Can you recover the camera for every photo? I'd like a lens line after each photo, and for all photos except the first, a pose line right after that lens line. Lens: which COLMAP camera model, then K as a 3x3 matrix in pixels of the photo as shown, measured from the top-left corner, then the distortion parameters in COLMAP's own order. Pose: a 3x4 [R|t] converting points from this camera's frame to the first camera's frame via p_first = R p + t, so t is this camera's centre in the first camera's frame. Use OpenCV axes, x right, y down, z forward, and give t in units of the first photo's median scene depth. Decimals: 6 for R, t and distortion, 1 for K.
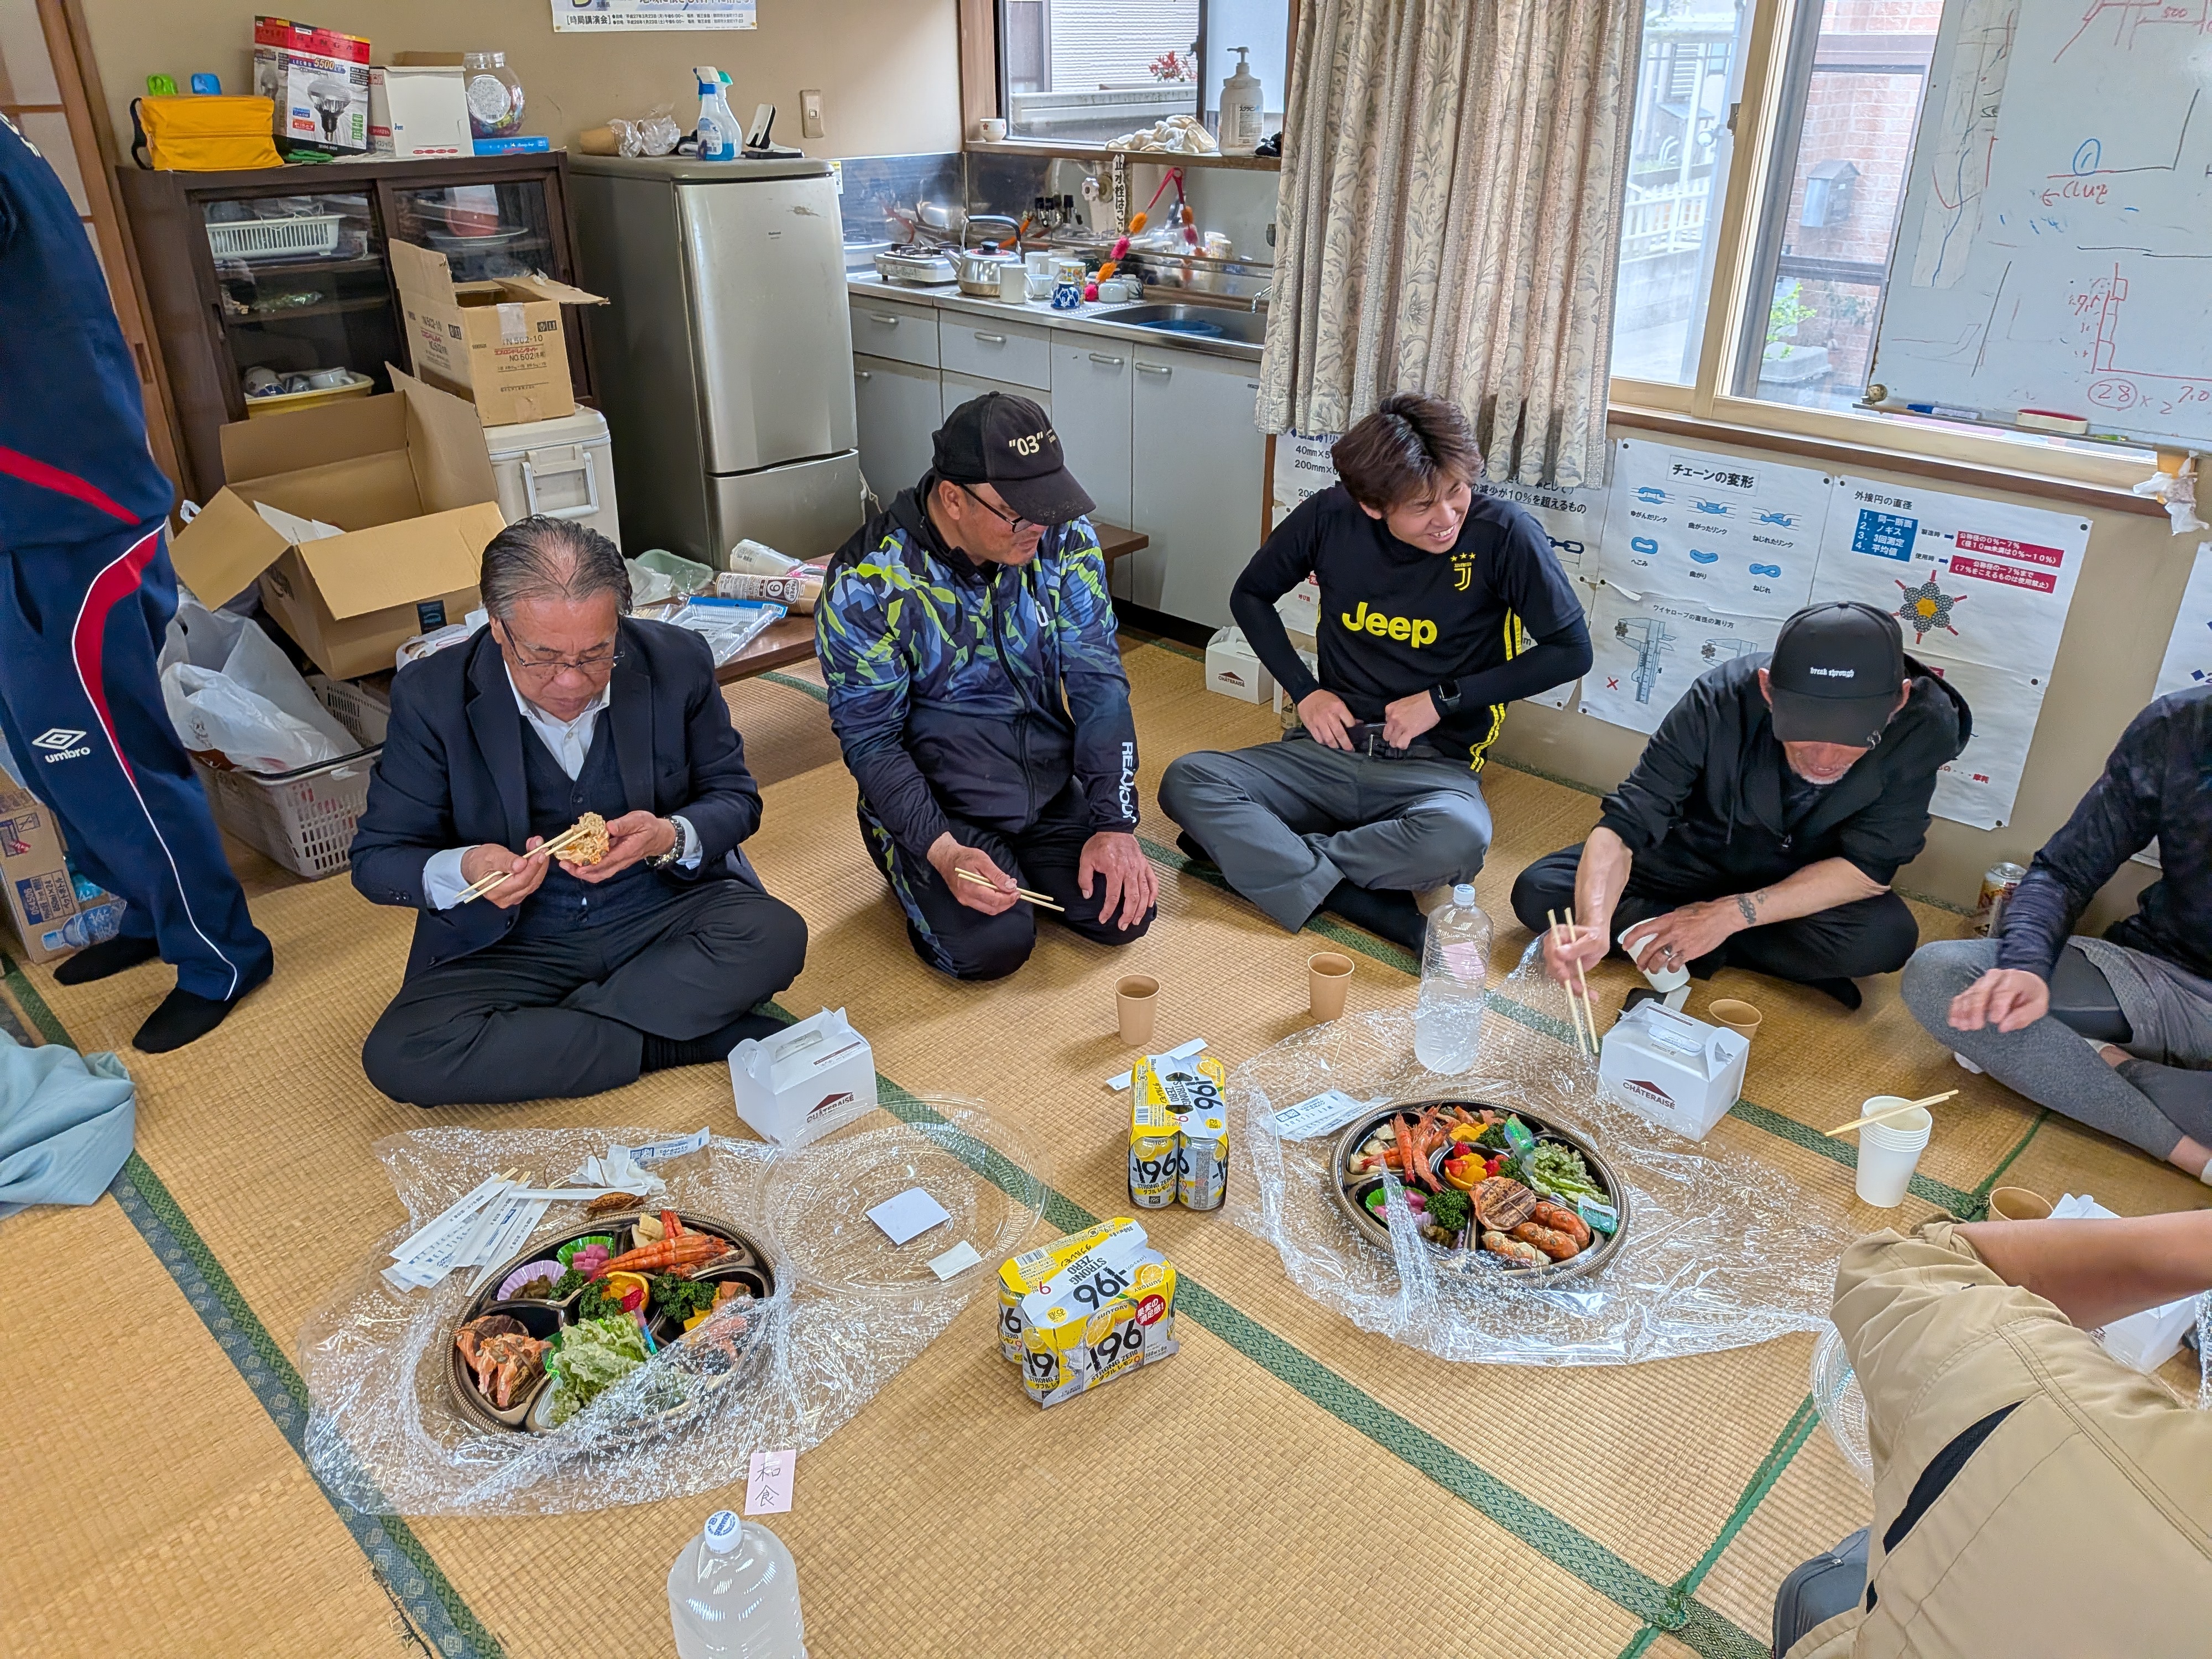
lens RADIAL K [[1588.3, 0, 1099.9], [0, 1588.3, 831.5], [0, 0, 1]] dist [0.068388, -0.110286]
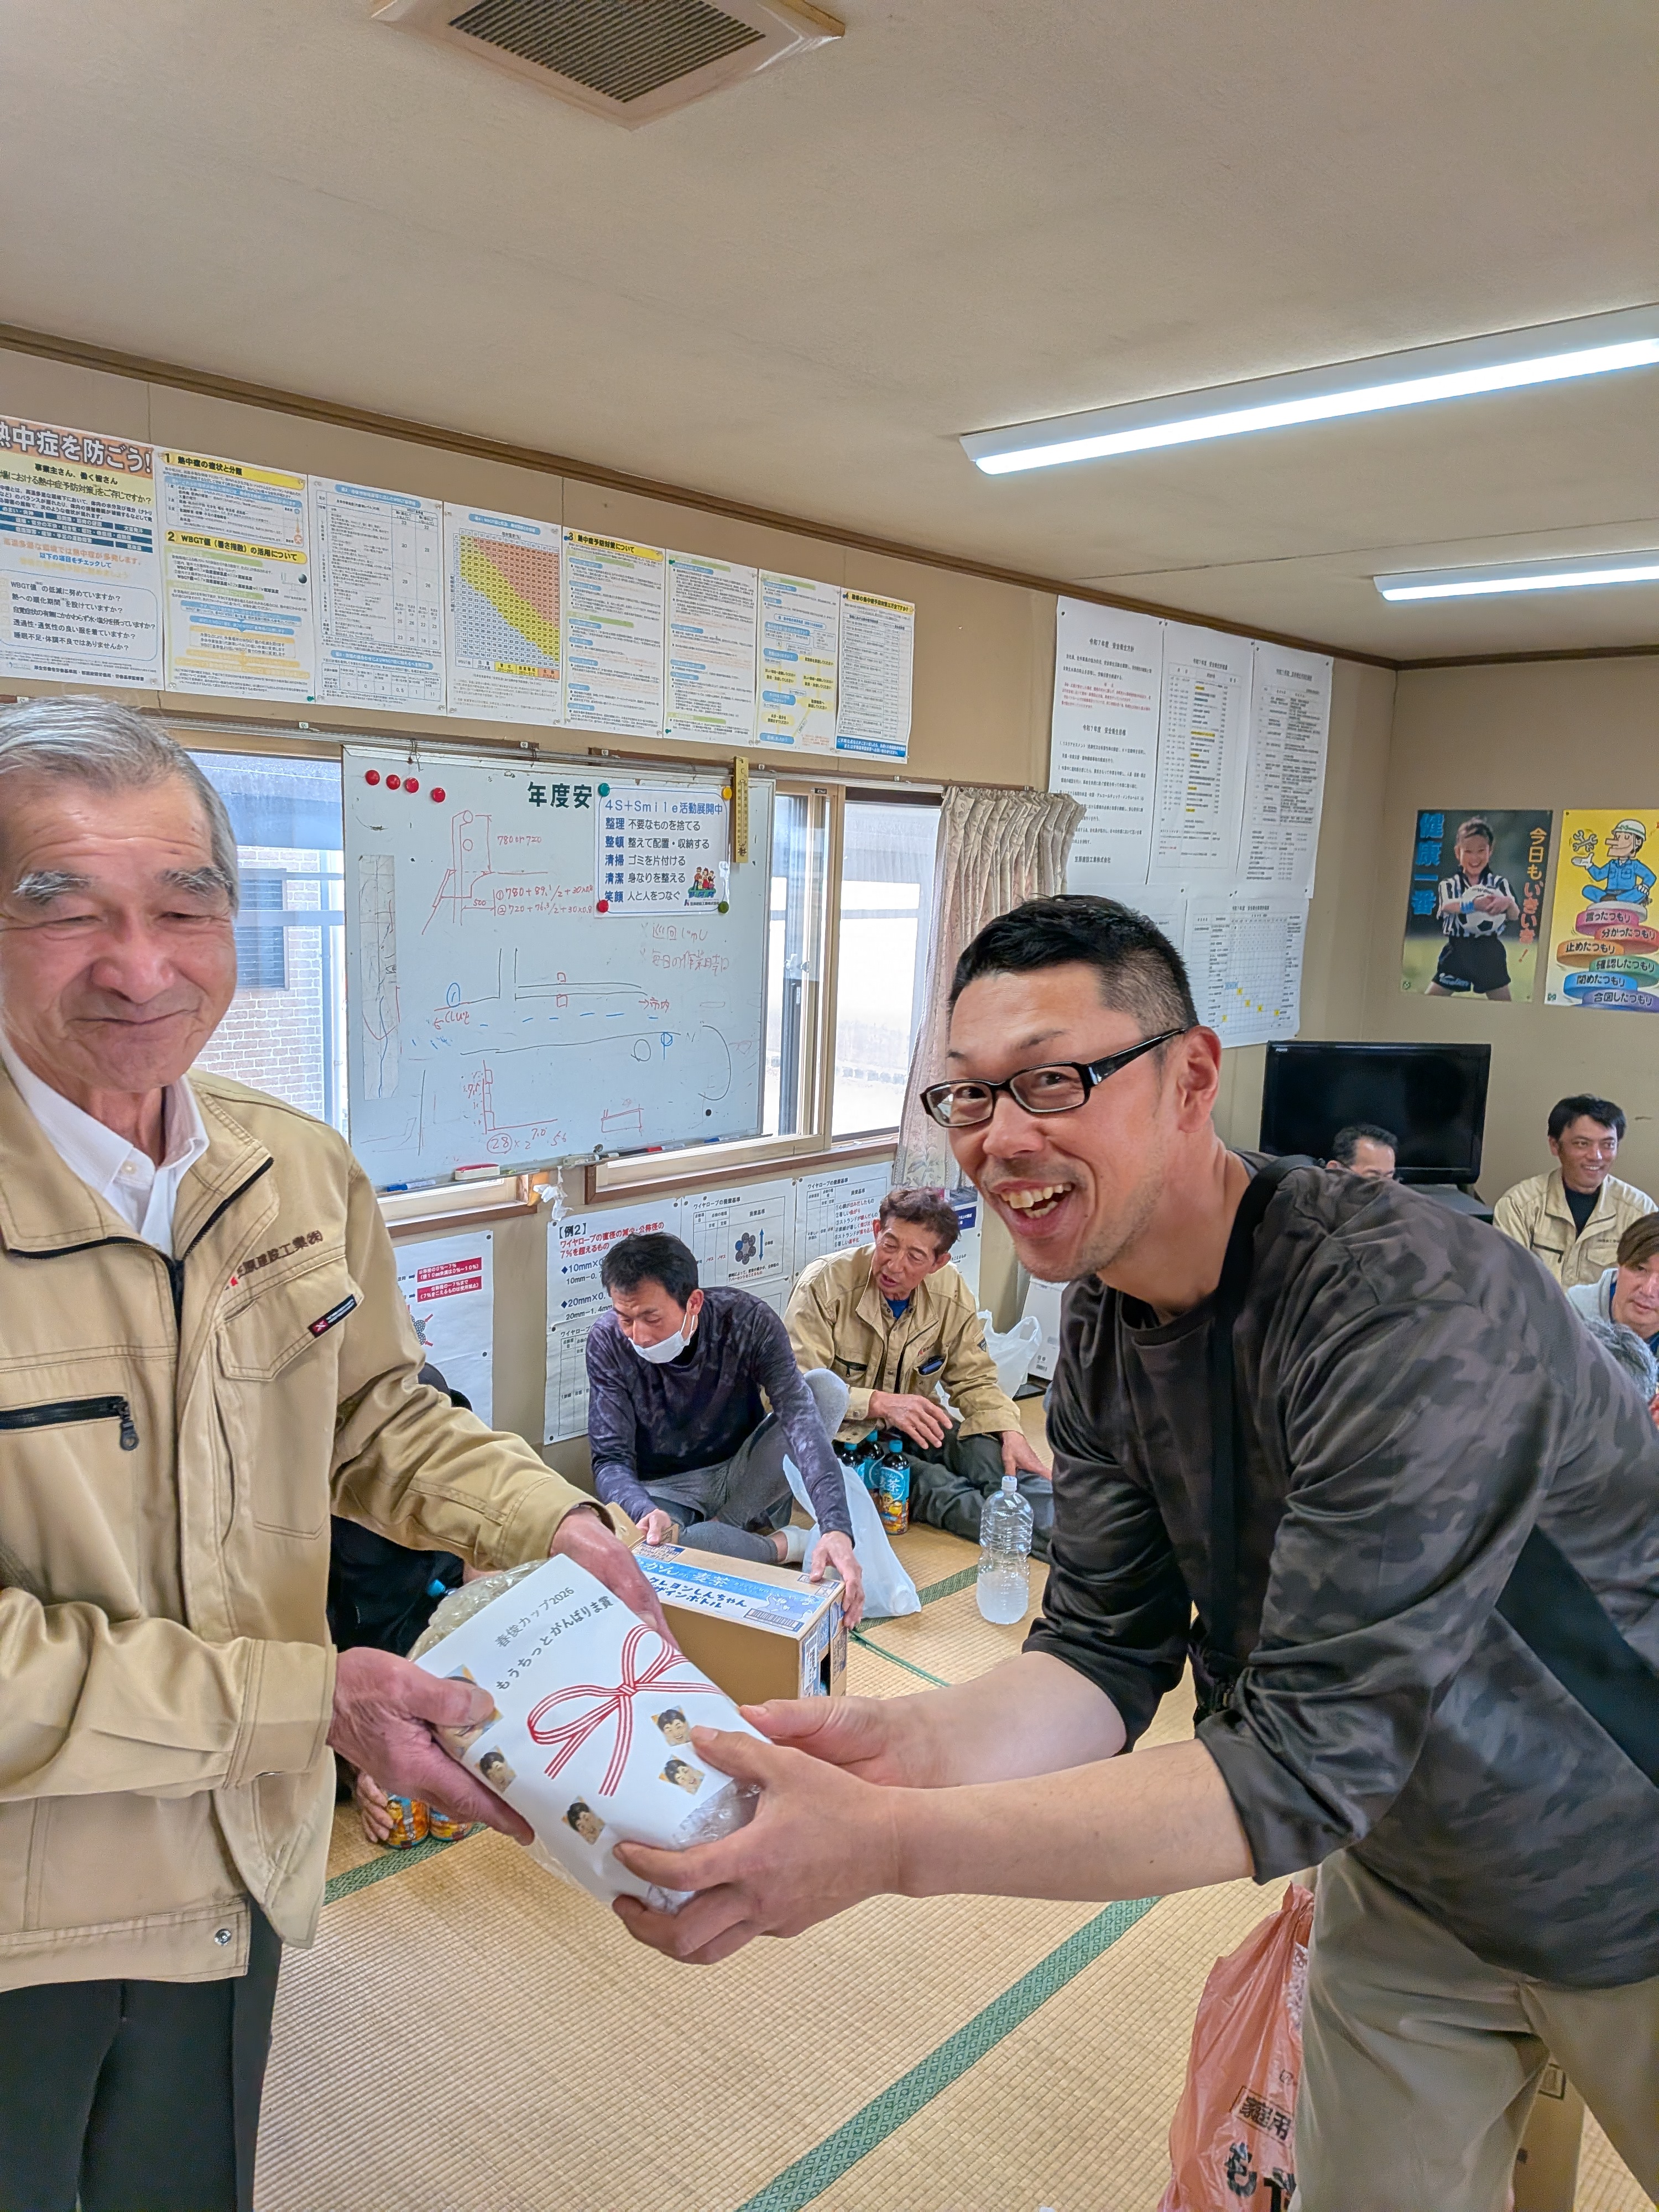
lens RADIAL K [[1588.3, 0, 774.3], [0, 1588.3, 1134.8], [0, 0, 1]] dist [0.068388, -0.110286]
pose [[-0.008675, -0.166591, 0.985988, -0.688201], [0.425803, 0.891548, 0.154381, -0.350523], [-0.904774, 0.421176, 0.063201, 0.603531]]
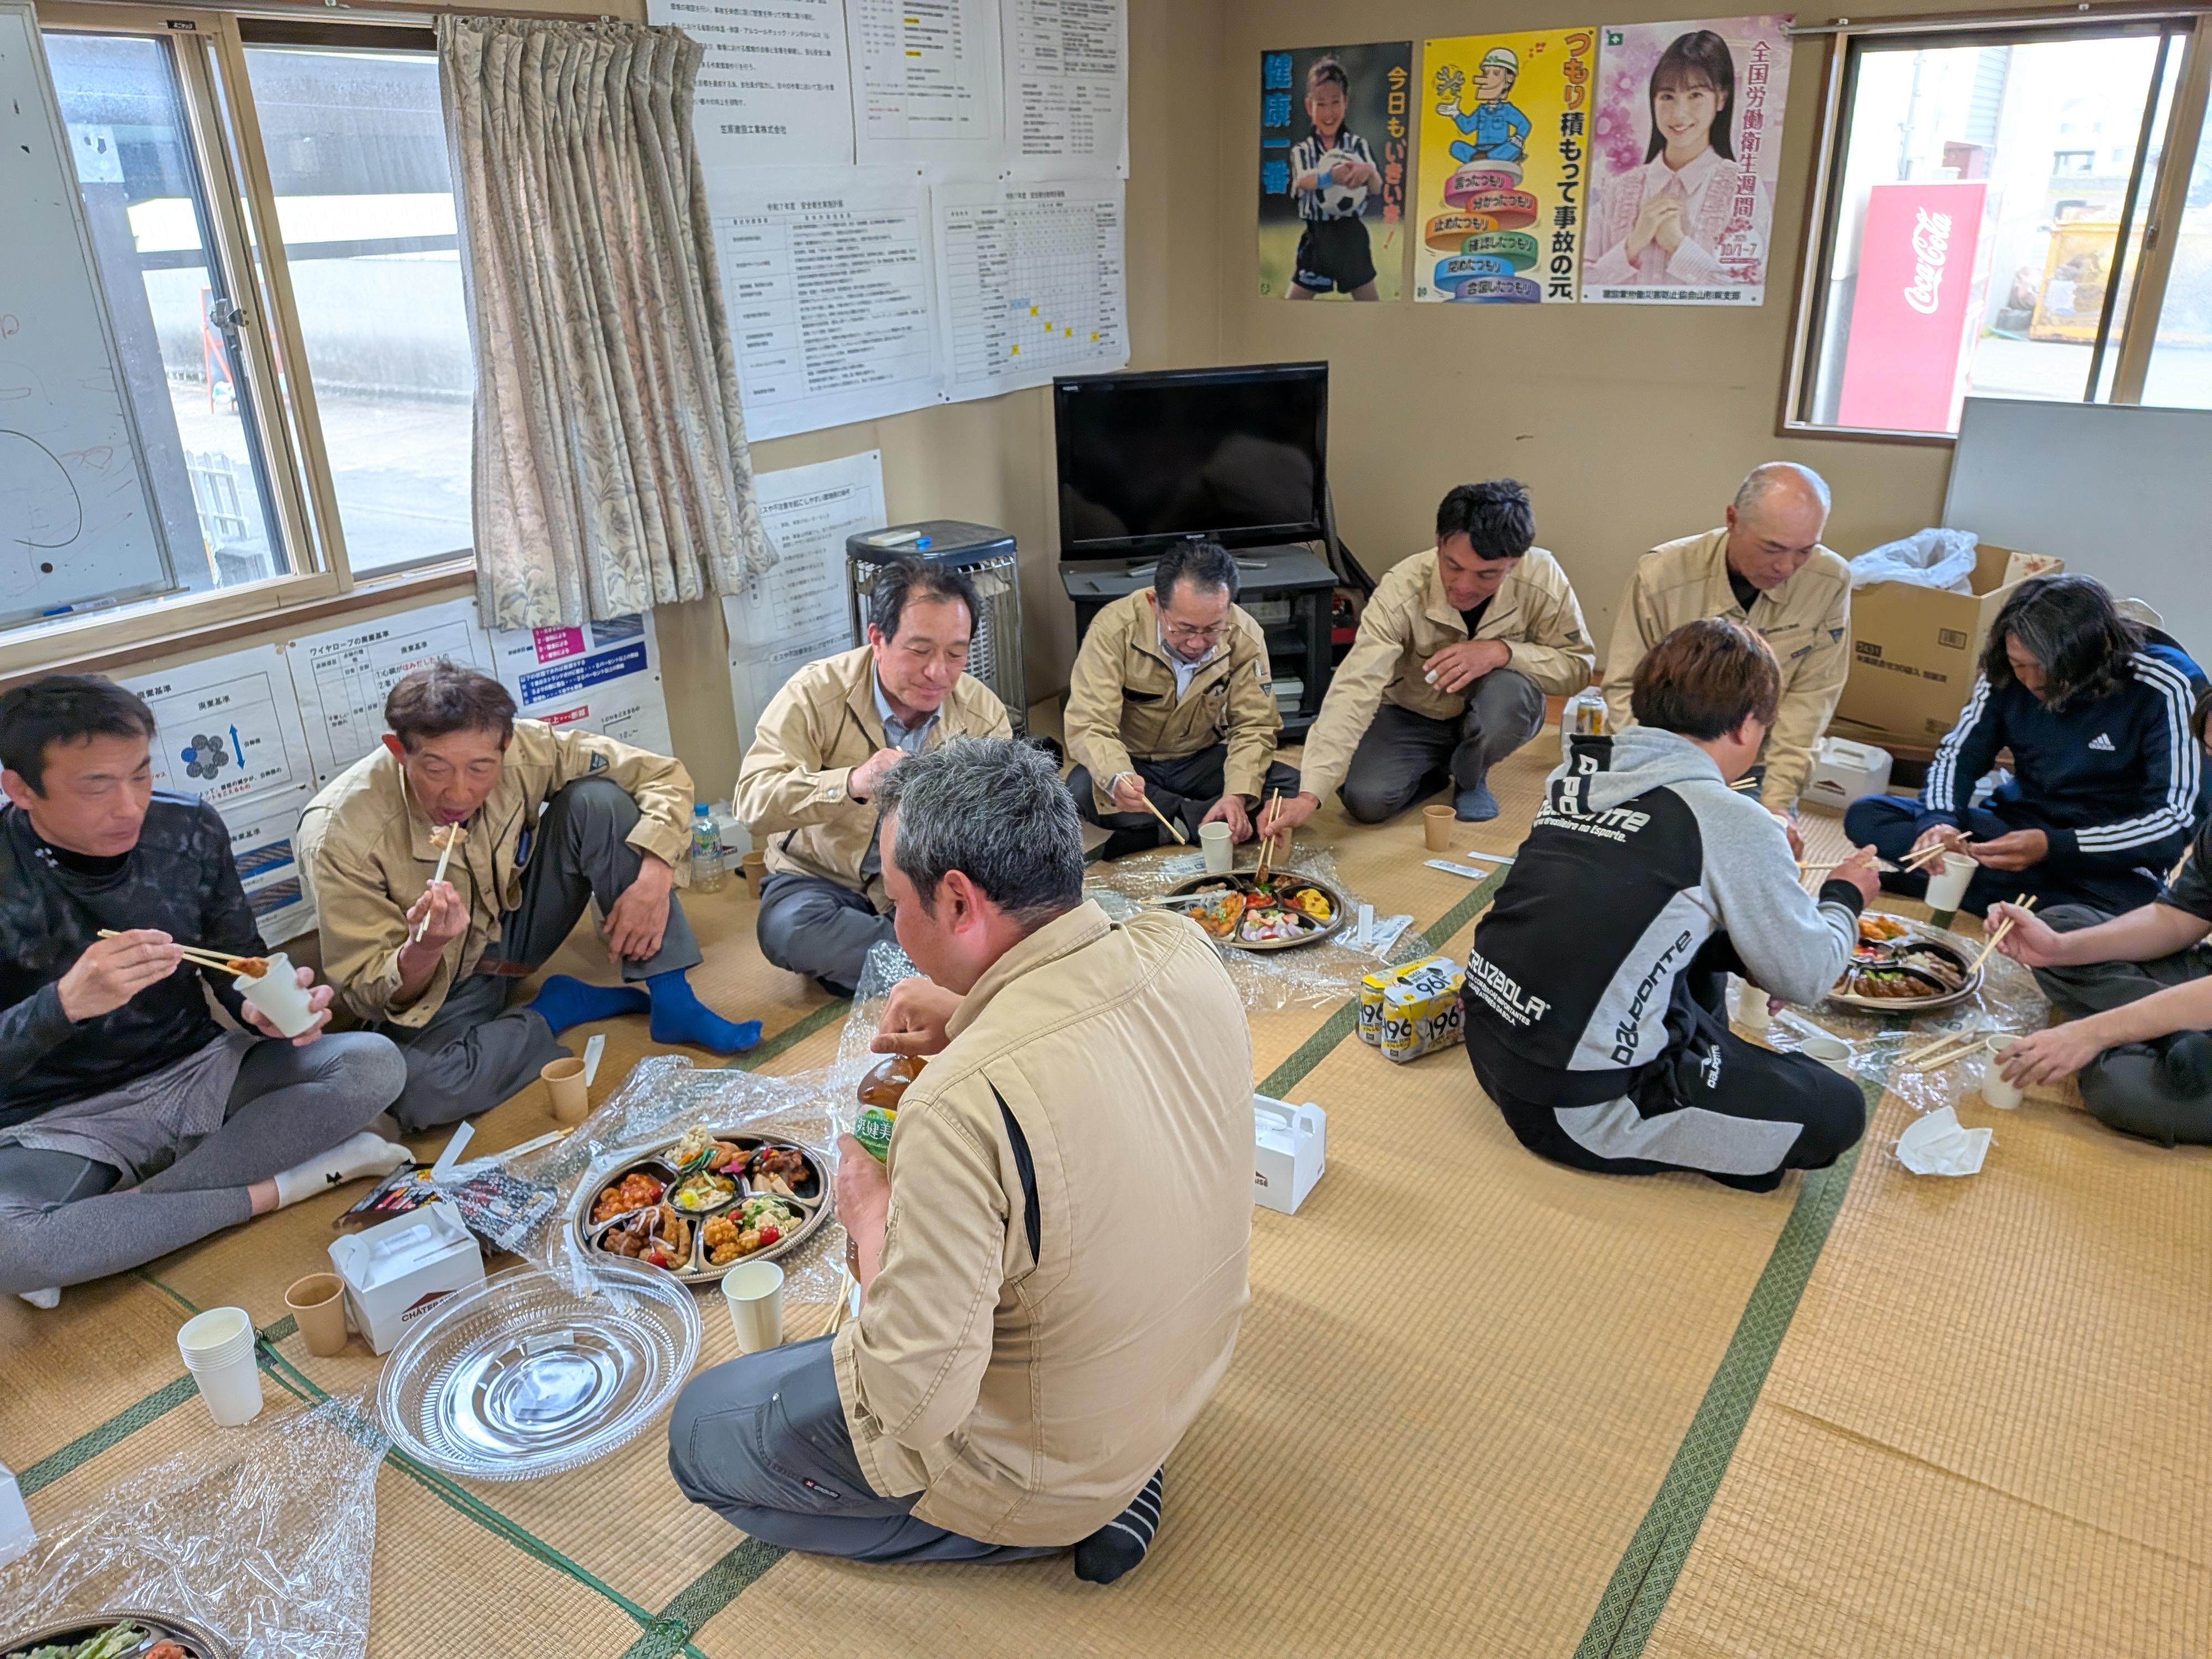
lens RADIAL K [[1588.3, 0, 1118.0], [0, 1588.3, 861.1], [0, 0, 1]] dist [0.068388, -0.110286]
pose [[-0.187957, -0.378469, 0.906330, -0.303053], [0.465120, 0.778447, 0.421525, -0.144212], [-0.865064, 0.500781, 0.029719, 0.260051]]
